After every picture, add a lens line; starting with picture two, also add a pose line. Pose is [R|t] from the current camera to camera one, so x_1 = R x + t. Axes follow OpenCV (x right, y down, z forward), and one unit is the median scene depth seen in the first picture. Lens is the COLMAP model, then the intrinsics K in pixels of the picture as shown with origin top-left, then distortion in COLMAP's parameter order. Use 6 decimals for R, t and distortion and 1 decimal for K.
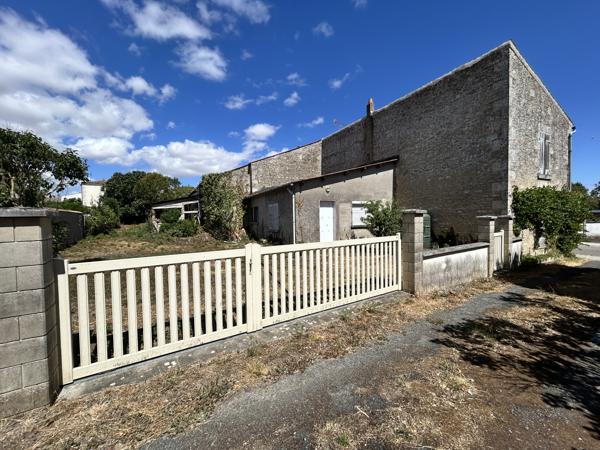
lens RADIAL K [[241.5, 0, 300.0], [0, 241.5, 225.0], [0, 0, 1]] dist [-0.001551, -0.000170]
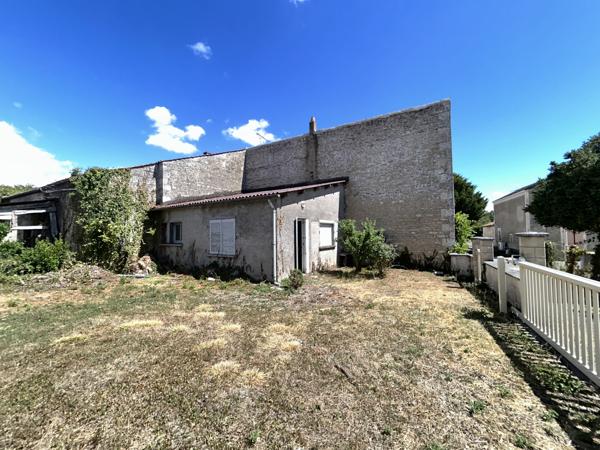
lens RADIAL K [[241.5, 0, 300.0], [0, 241.5, 225.0], [0, 0, 1]] dist [-0.001551, -0.000170]
pose [[0.857039, 0.024673, 0.514661, -0.251925], [0.013256, 0.997466, -0.069893, -0.013906], [-0.515081, 0.066724, 0.854540, 0.214848]]
